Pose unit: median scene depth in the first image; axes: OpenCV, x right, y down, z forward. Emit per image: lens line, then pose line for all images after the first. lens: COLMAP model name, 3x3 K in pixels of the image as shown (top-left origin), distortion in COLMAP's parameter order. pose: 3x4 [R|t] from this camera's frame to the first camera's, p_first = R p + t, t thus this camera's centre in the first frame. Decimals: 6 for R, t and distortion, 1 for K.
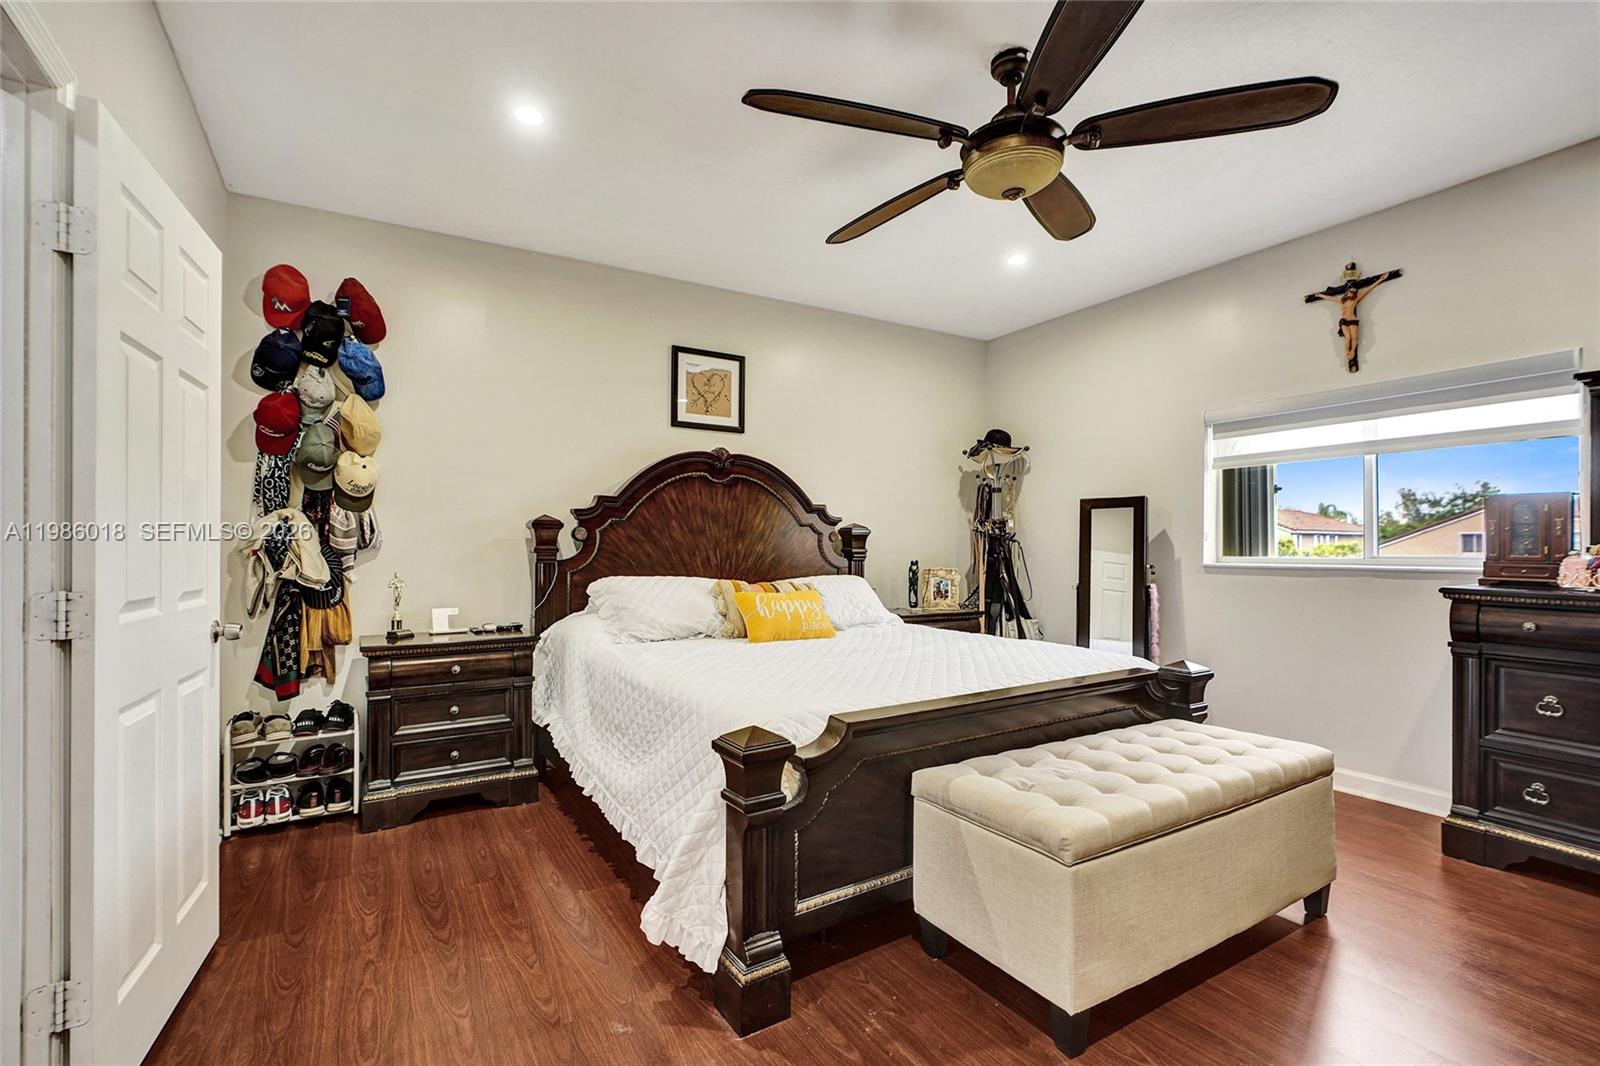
lens RADIAL K [[721.5, 0, 798.9], [0, 721.5, 556.2], [0, 0, 1]] dist [0.001018, 0.000036]
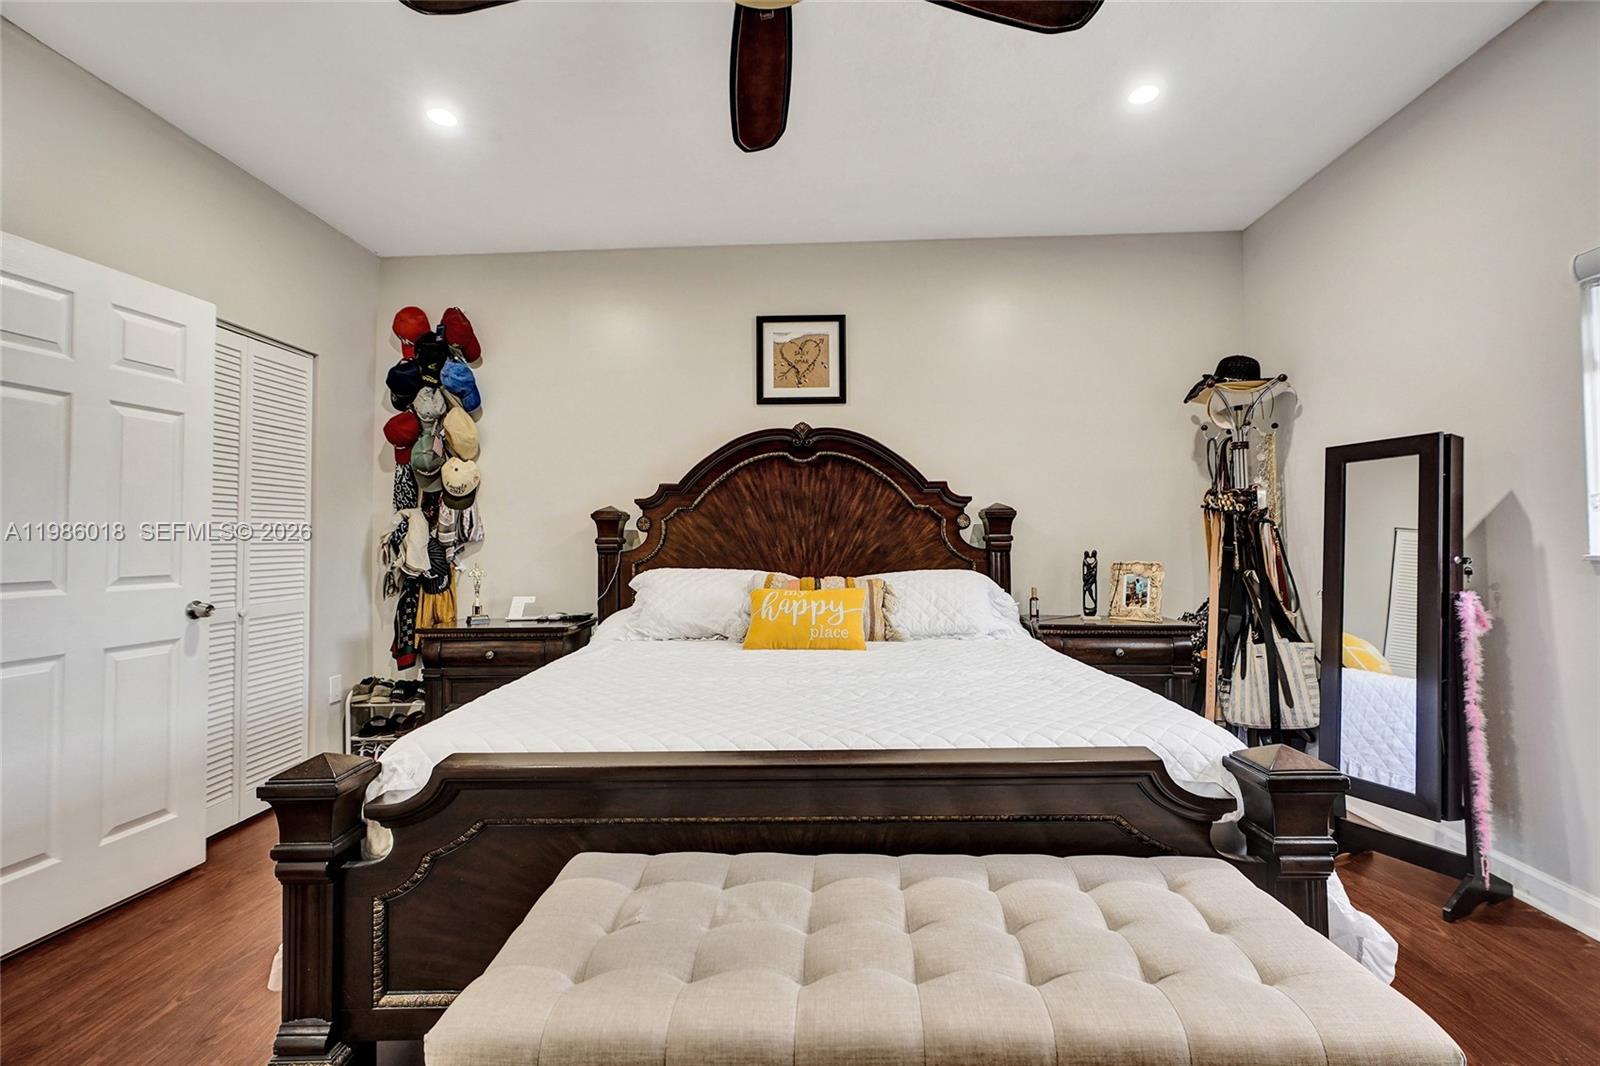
lens RADIAL K [[725.4, 0, 802.7], [0, 725.4, 525.0], [0, 0, 1]] dist [-0.002582, -0.000056]
pose [[0.836933, -0.023160, -0.546816, 0.388545], [0.005416, 0.999406, -0.034040, 0.004252], [0.547279, 0.025527, 0.836561, 0.280692]]
